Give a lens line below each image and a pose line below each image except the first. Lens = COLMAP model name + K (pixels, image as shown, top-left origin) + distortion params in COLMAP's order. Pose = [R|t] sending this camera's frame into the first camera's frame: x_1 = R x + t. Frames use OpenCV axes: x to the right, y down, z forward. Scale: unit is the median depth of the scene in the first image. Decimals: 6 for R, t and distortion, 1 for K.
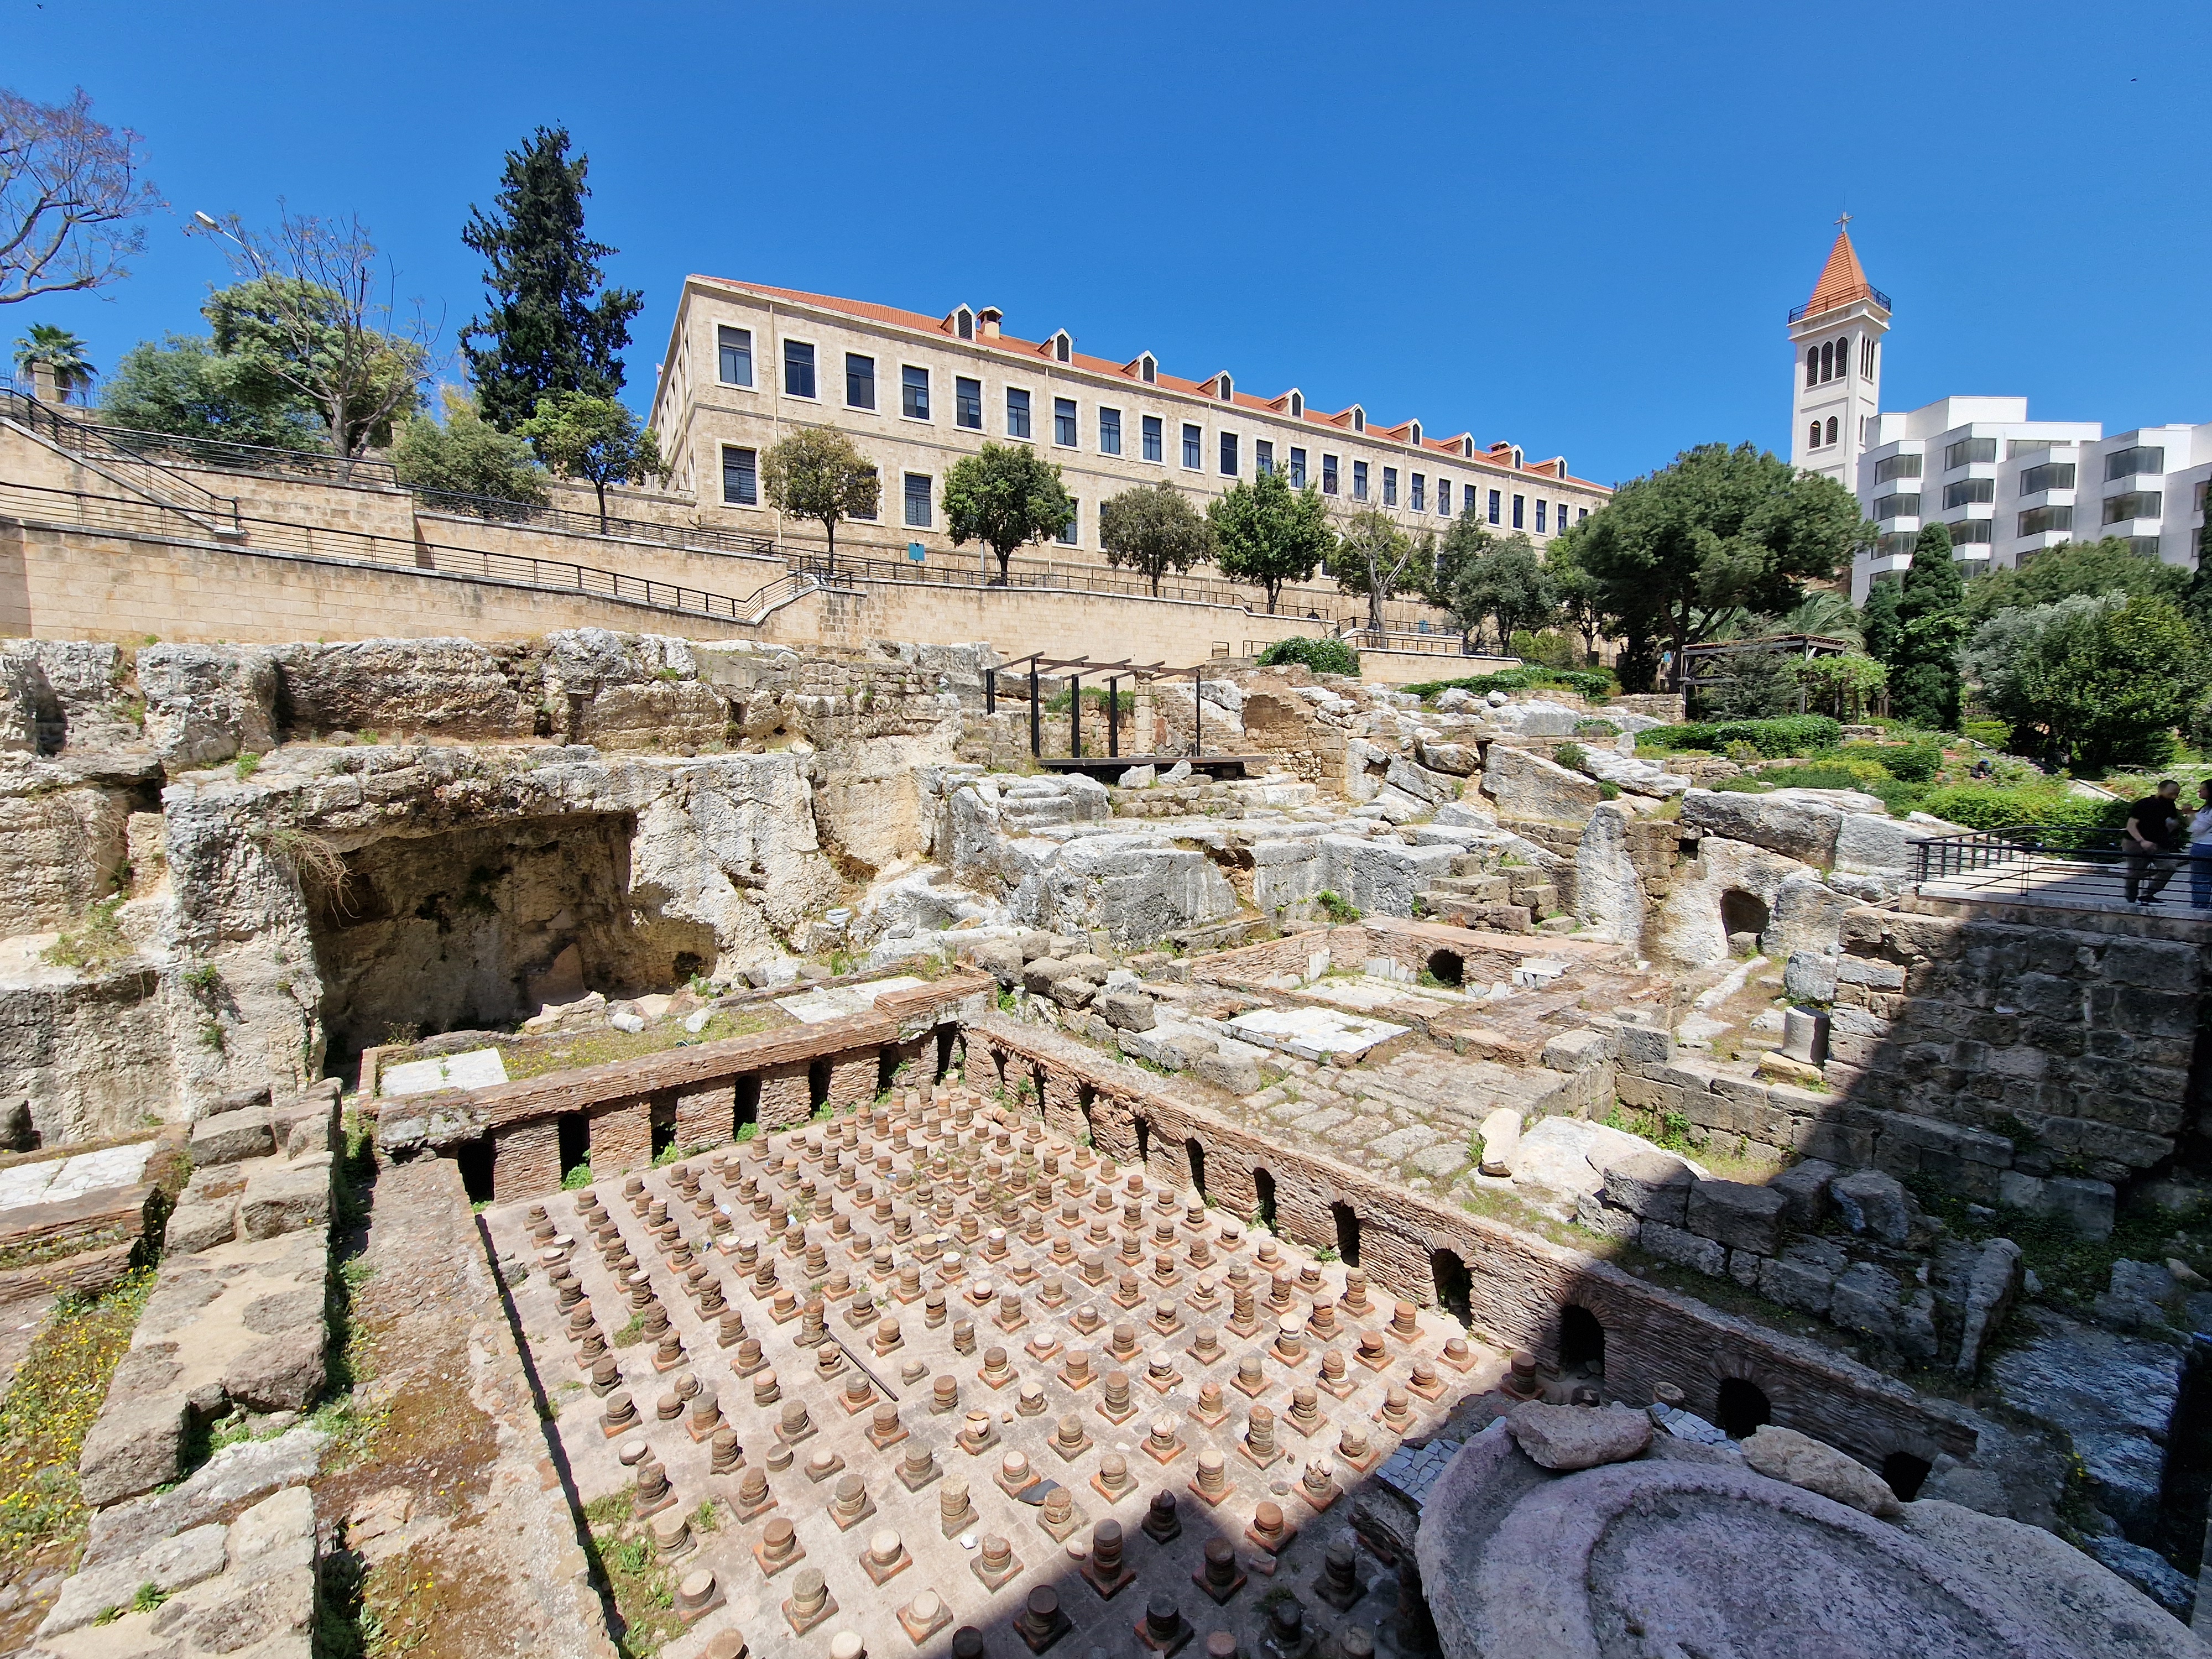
lens RADIAL K [[877.9, 0, 1063.3], [0, 877.9, 826.2], [0, 0, 1]] dist [-0.000363, -0.000048]
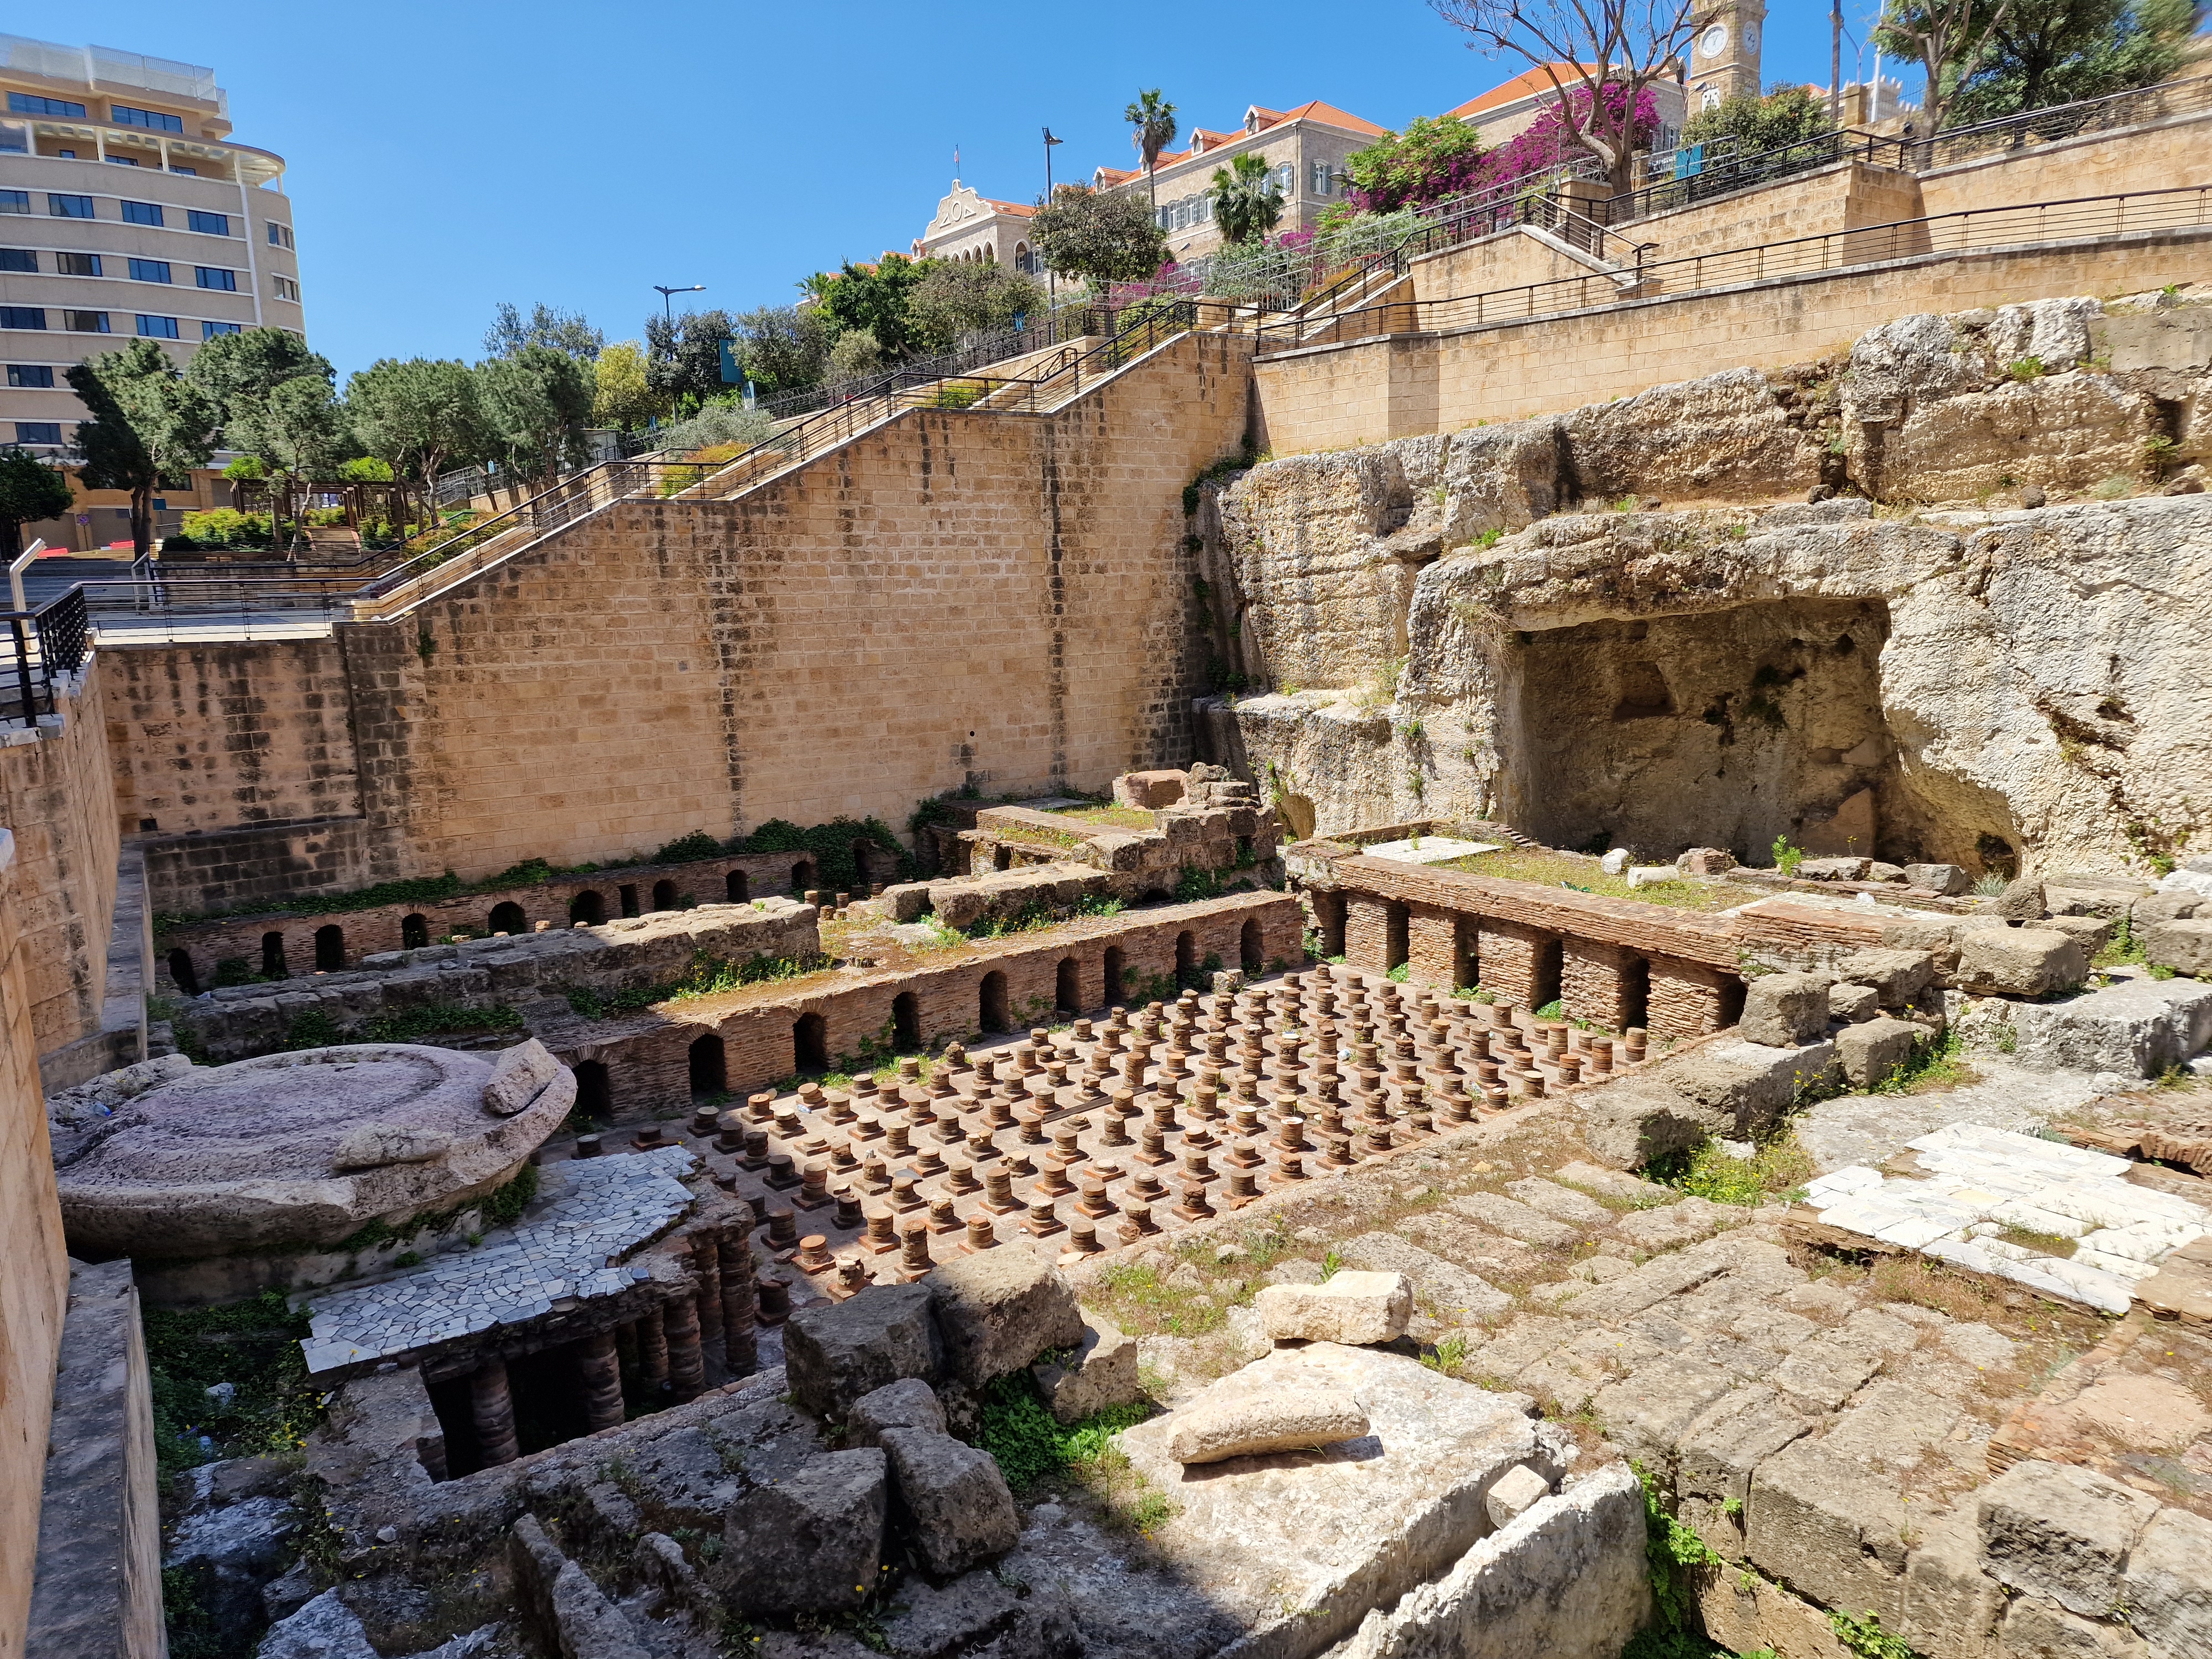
lens RADIAL K [[1407.0, 0, 1106.0], [0, 1407.0, 829.5], [0, 0, 1]] dist [0.002017, -0.005354]
pose [[0.007510, 0.183051, -0.983075, 0.615041], [-0.044368, 0.982195, 0.182548, -0.013626], [0.998987, 0.042247, 0.015498, 0.427150]]
